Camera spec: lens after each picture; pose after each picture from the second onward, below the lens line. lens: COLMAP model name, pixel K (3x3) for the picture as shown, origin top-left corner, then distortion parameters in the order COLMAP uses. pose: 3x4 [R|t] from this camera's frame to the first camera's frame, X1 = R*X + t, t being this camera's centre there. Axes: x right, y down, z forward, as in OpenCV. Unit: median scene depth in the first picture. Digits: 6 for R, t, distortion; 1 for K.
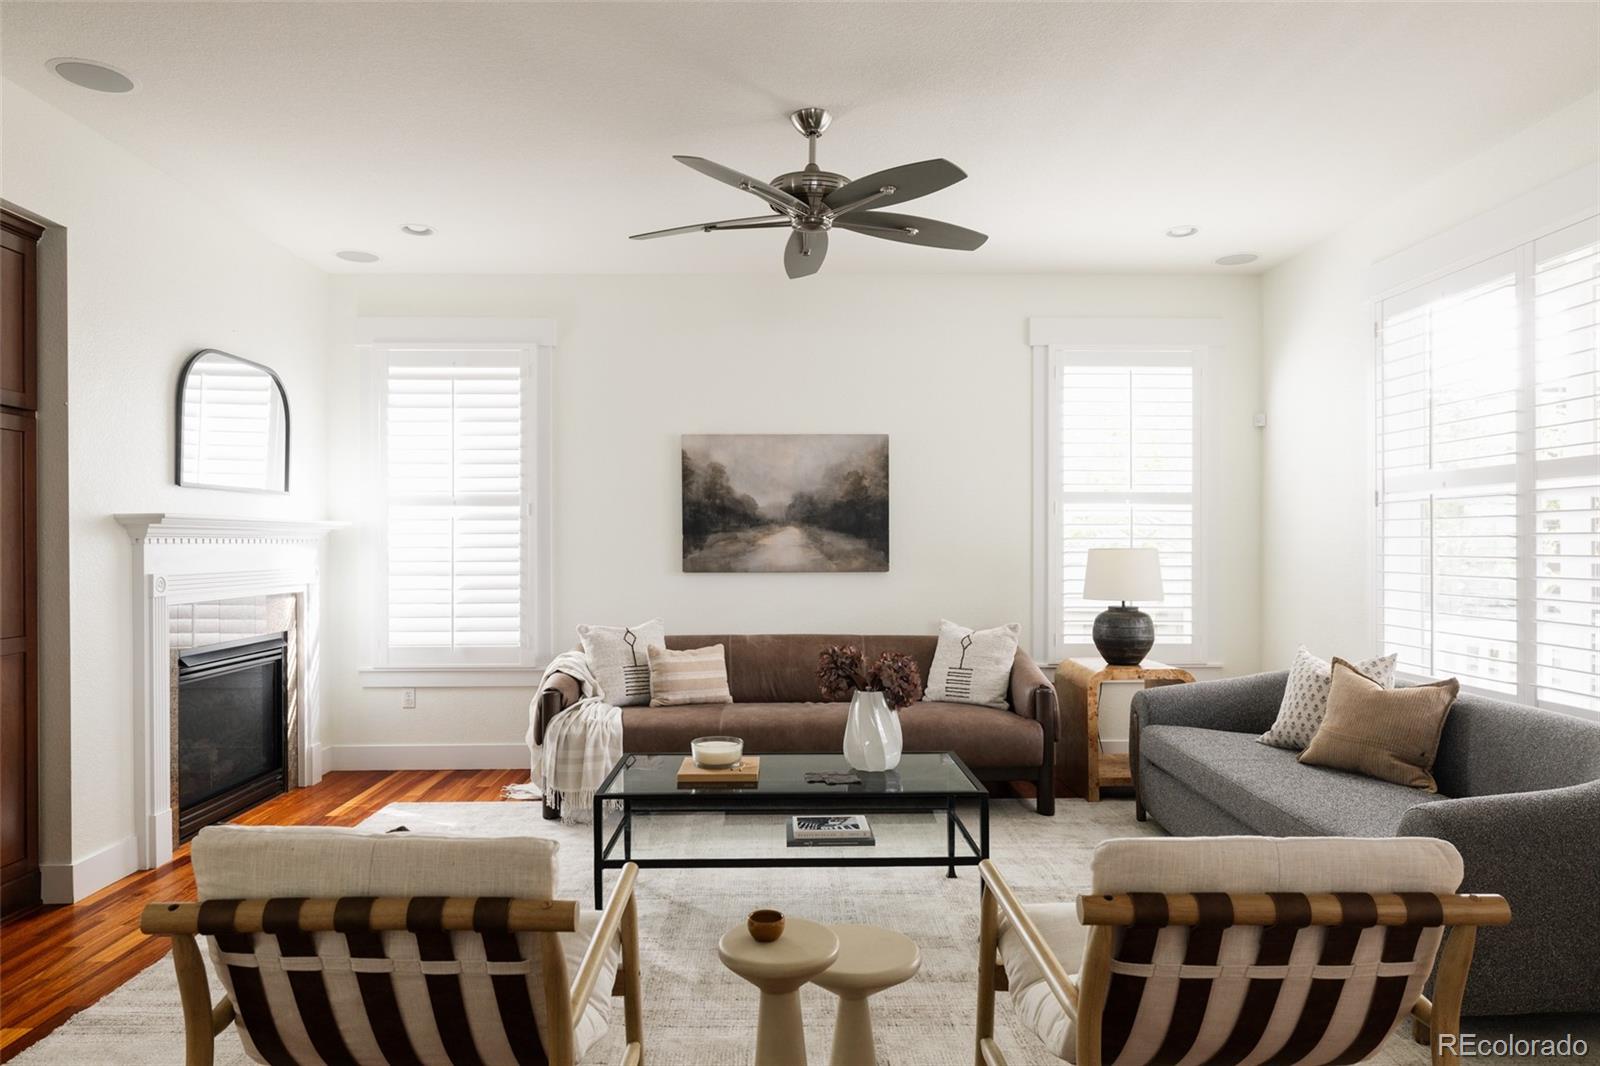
lens RADIAL K [[968.2, 0, 797.4], [0, 968.2, 545.6], [0, 0, 1]] dist [-0.001312, -0.000312]
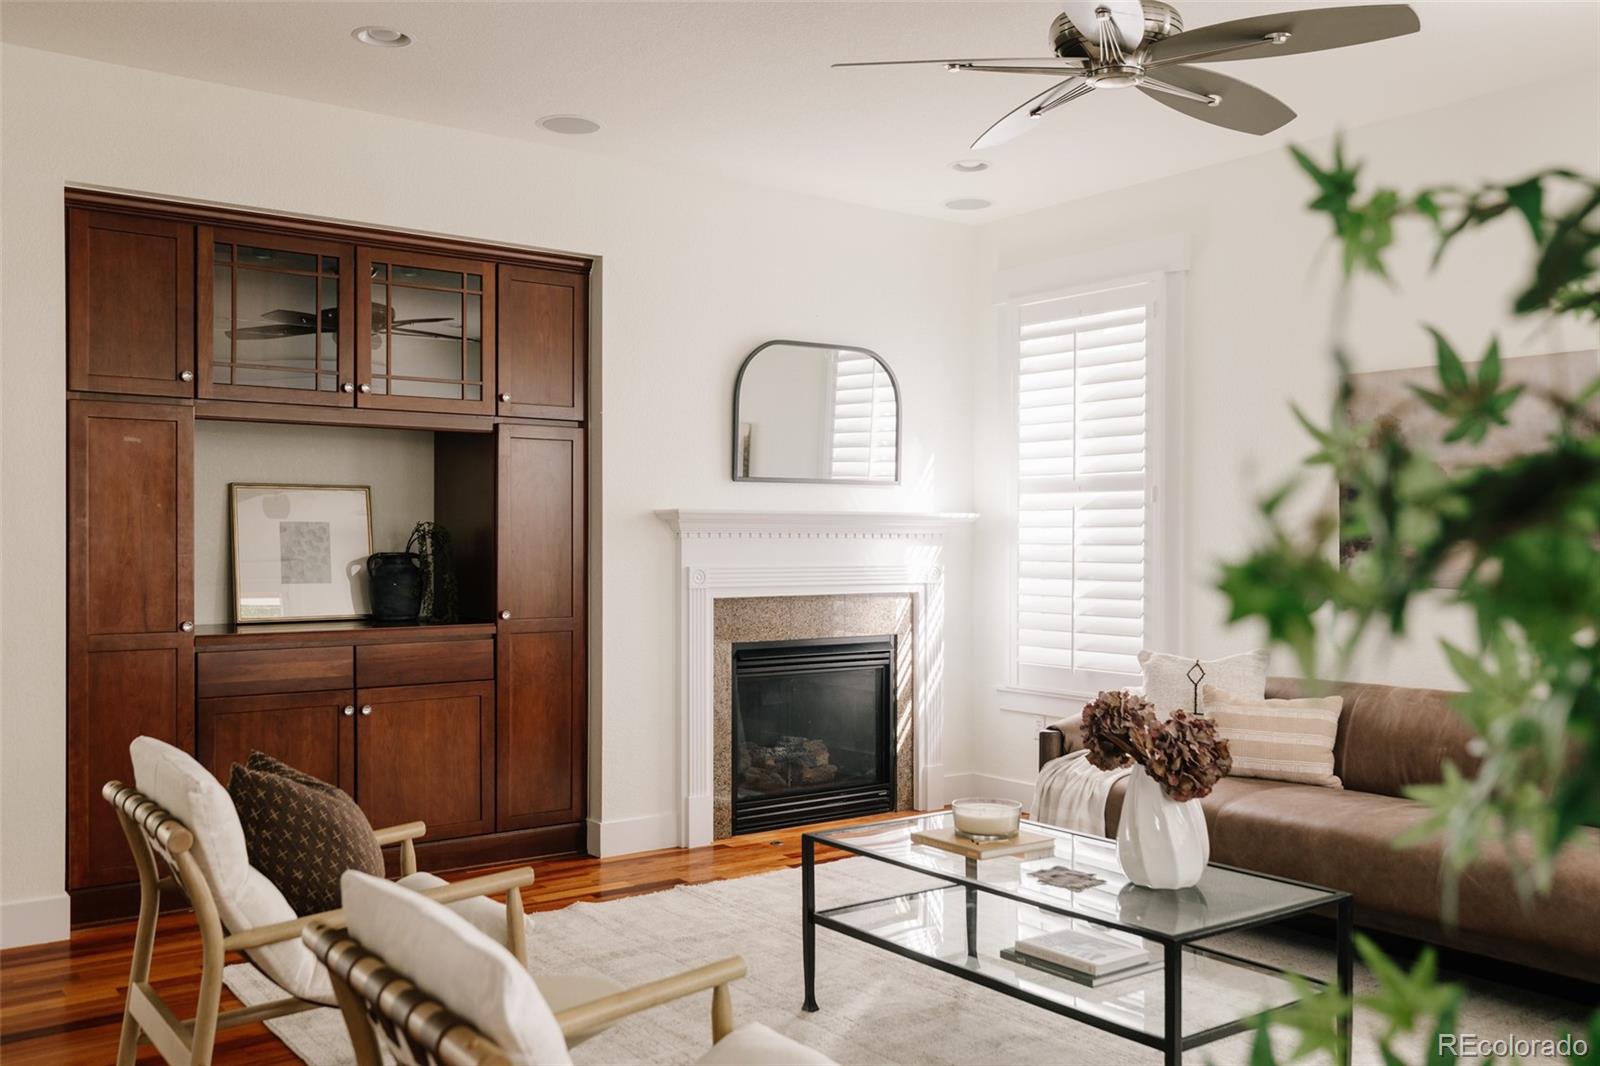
lens RADIAL K [[1384.5, 0, 801.3], [0, 1384.5, 528.2], [0, 0, 1]] dist [0.044688, 0.003885]
pose [[0.588850, -0.001187, -0.808241, 0.465924], [-0.005335, 0.999971, -0.005355, -0.003742], [0.808225, 0.007465, 0.588827, 0.160162]]
